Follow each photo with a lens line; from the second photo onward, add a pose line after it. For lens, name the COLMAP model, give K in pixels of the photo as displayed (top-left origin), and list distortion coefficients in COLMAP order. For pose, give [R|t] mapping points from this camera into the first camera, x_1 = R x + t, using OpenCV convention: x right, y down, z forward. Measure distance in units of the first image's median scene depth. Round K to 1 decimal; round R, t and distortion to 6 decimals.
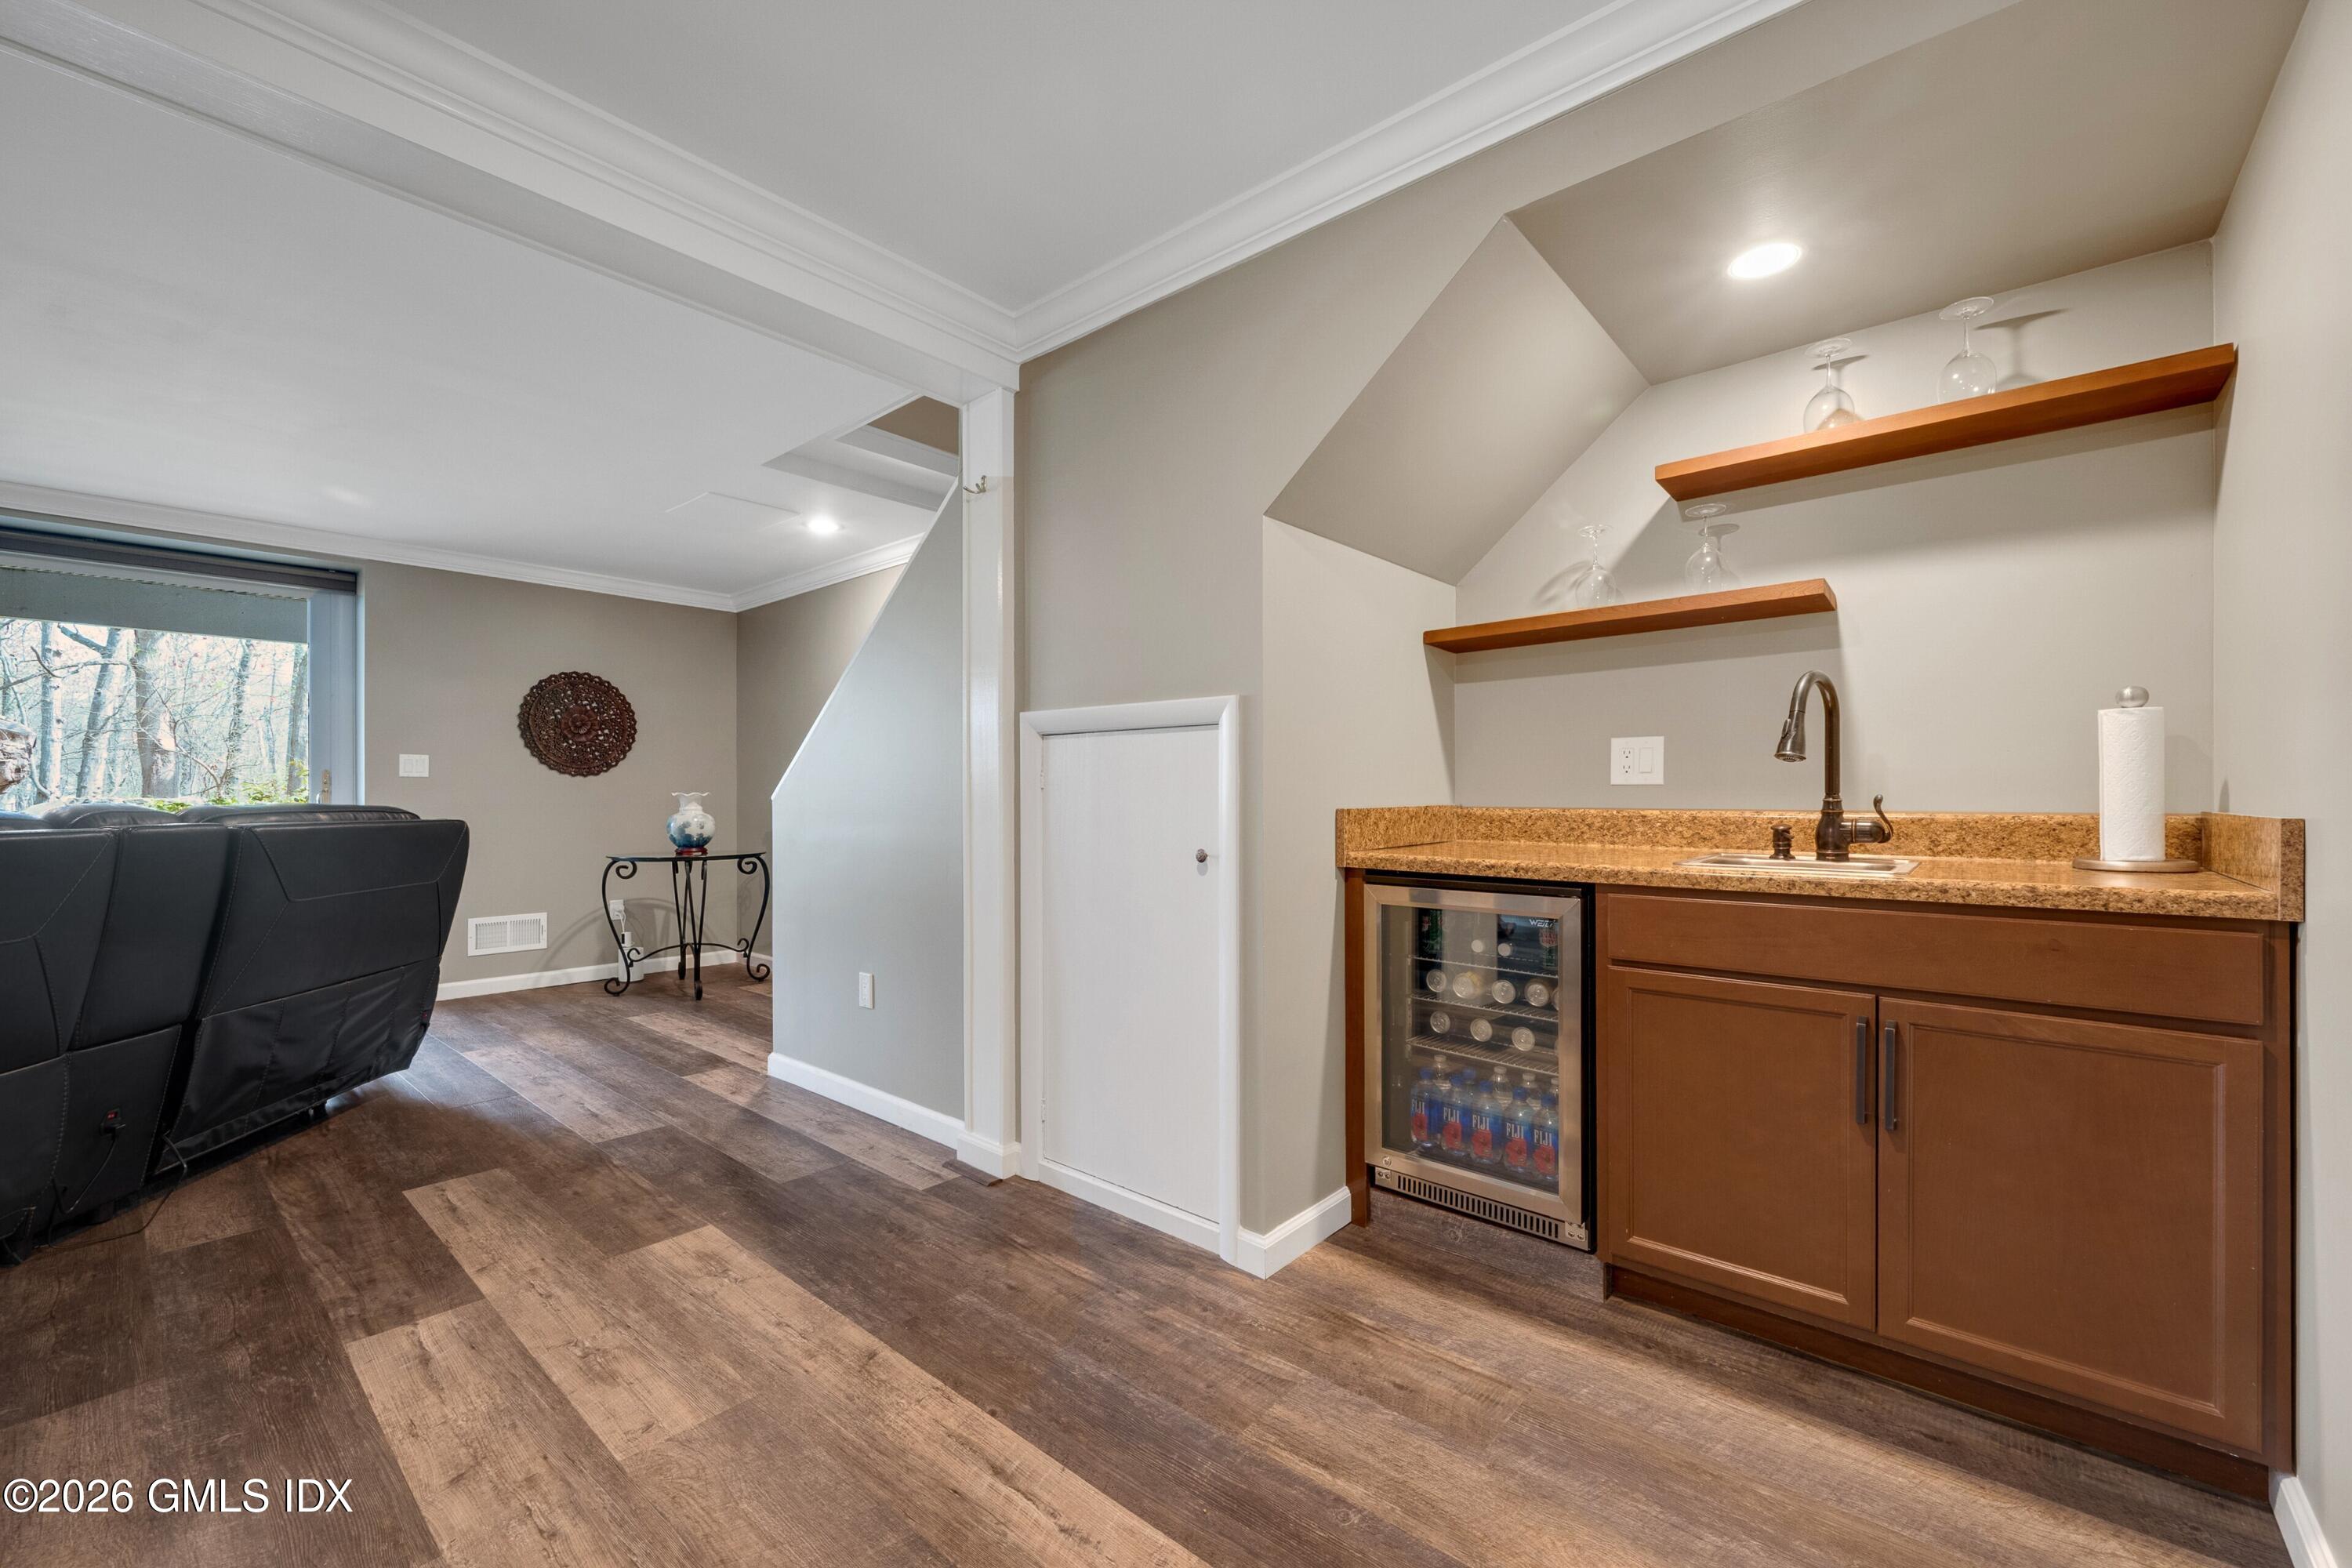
lens RADIAL K [[935.1, 0, 1173.6], [0, 935.1, 789.9], [0, 0, 1]] dist [-0.000480, -0.000085]
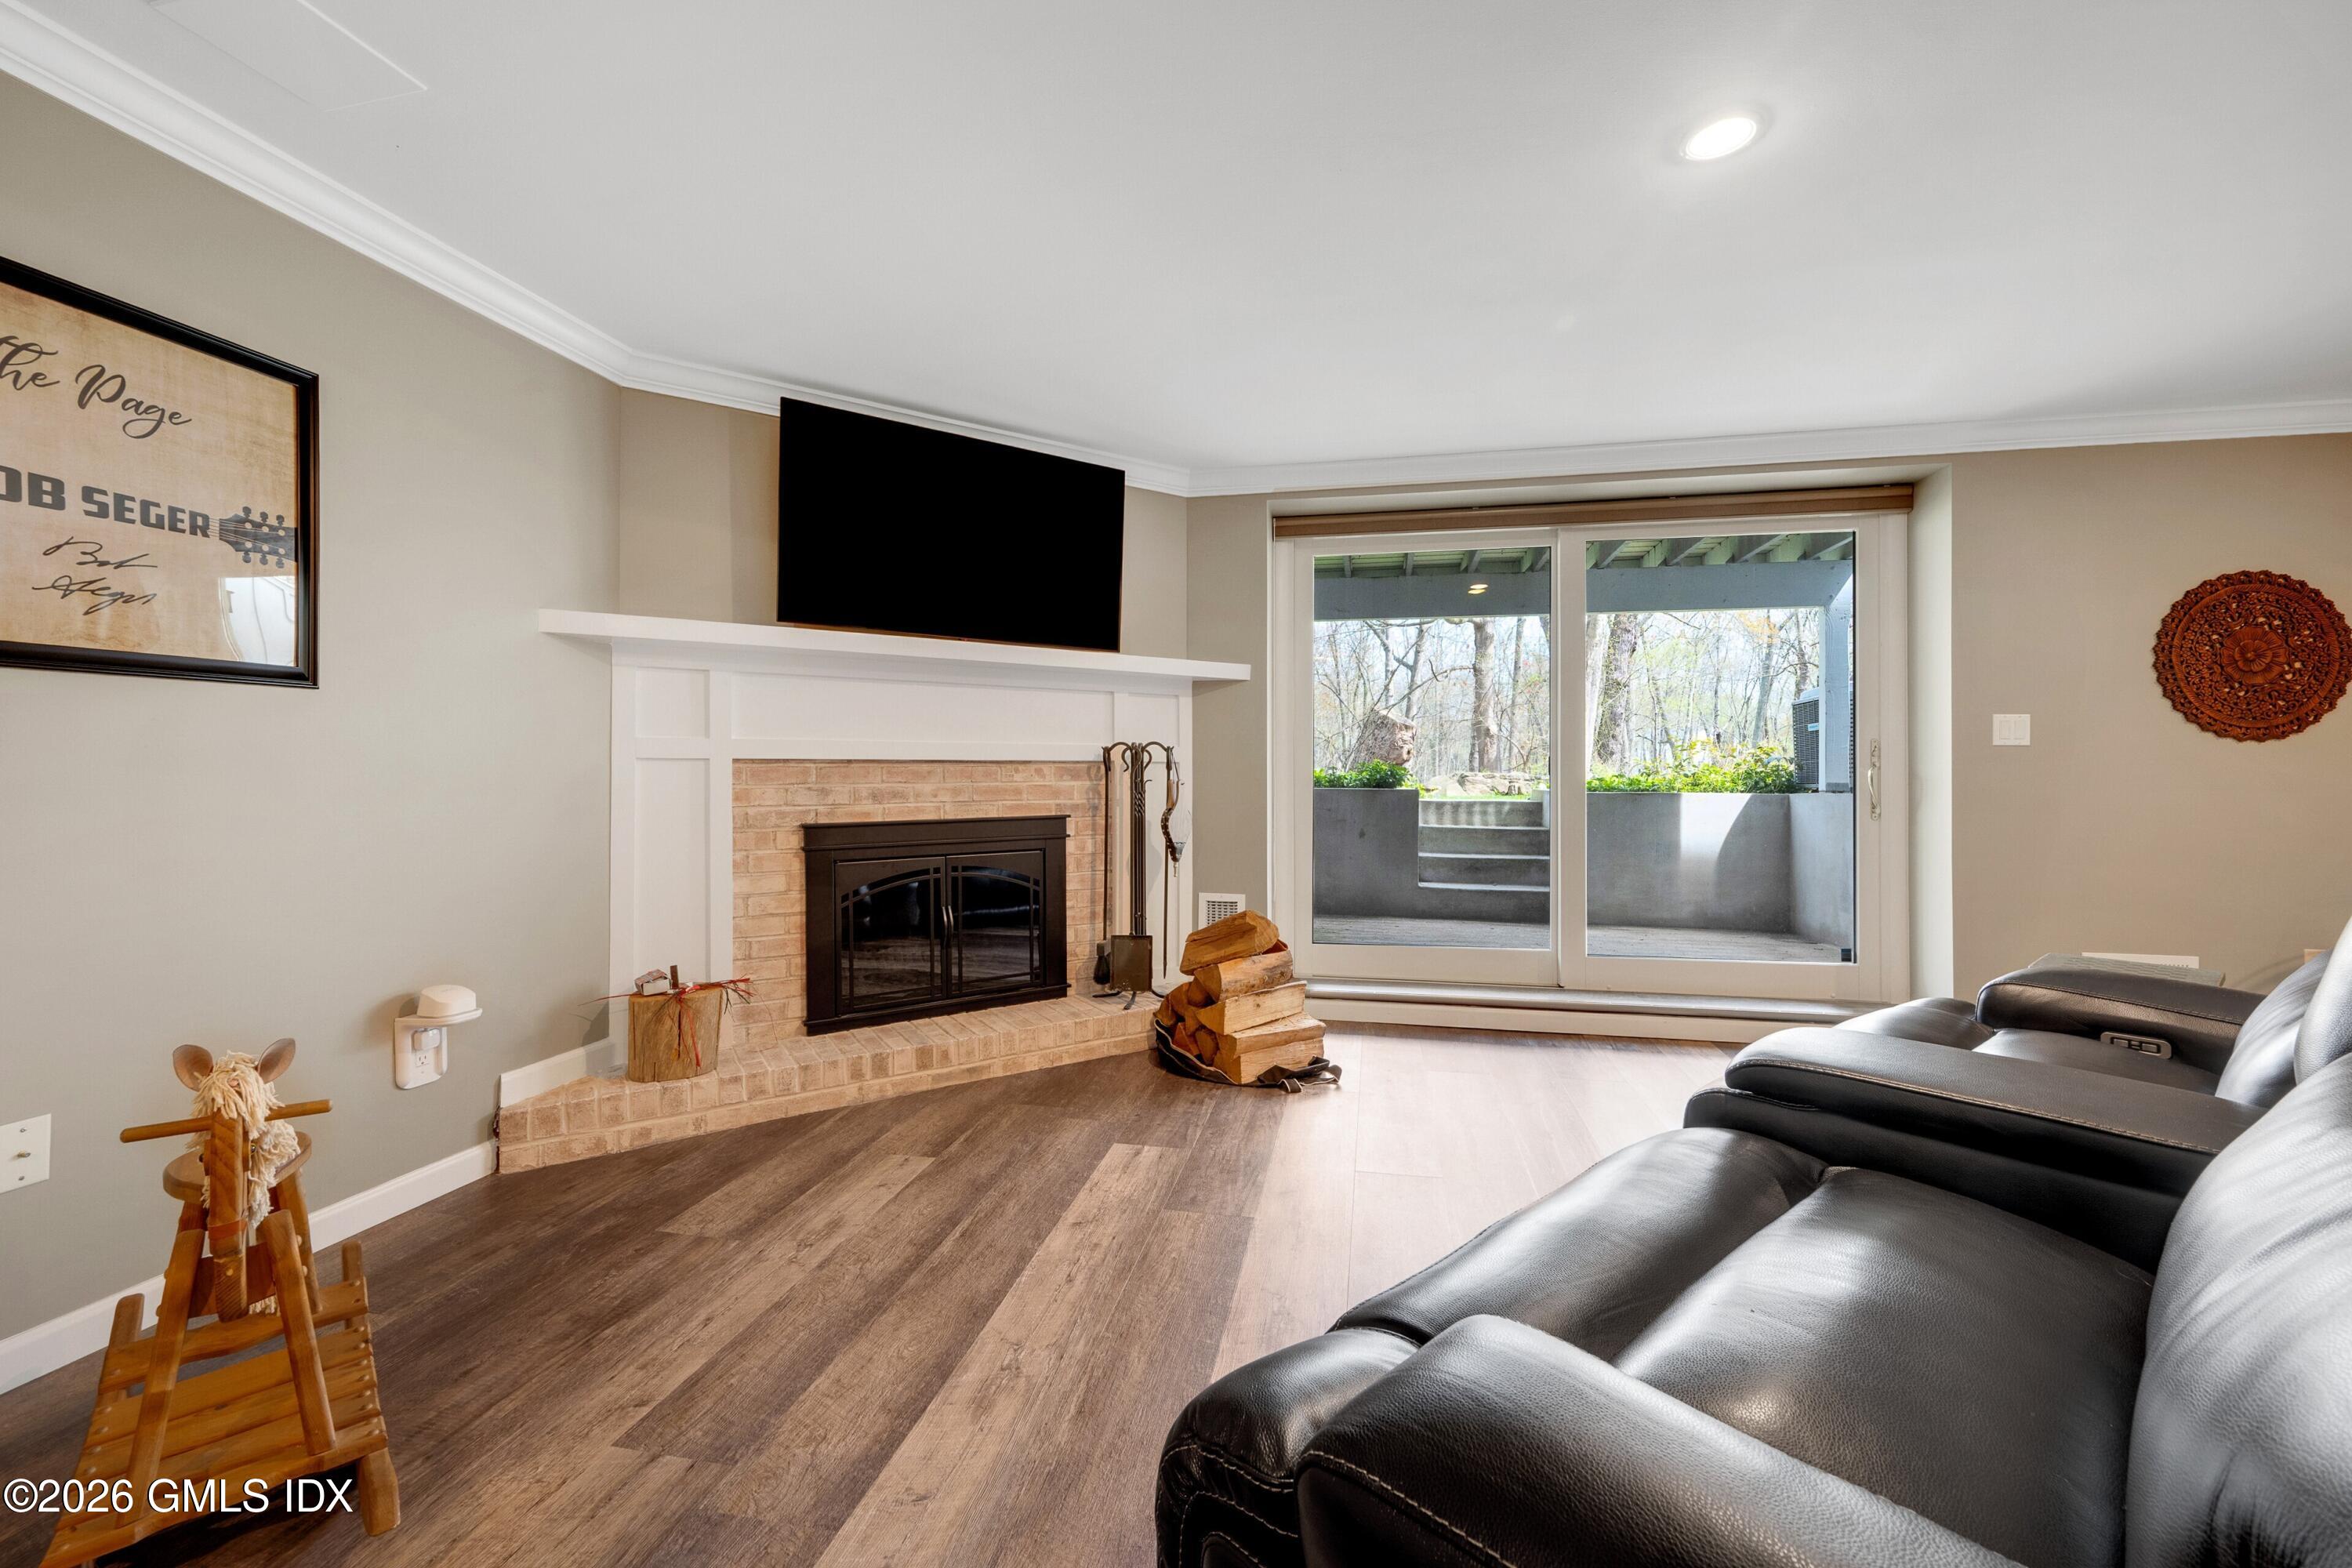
lens RADIAL K [[935.1, 0, 1176.4], [0, 935.1, 774.9], [0, 0, 1]] dist [-0.000480, -0.000085]
pose [[0.496623, 0.004560, -0.867954, -0.461289], [0.002707, 0.999973, 0.006802, 0.001810], [0.867962, -0.005727, 0.496598, 0.082205]]
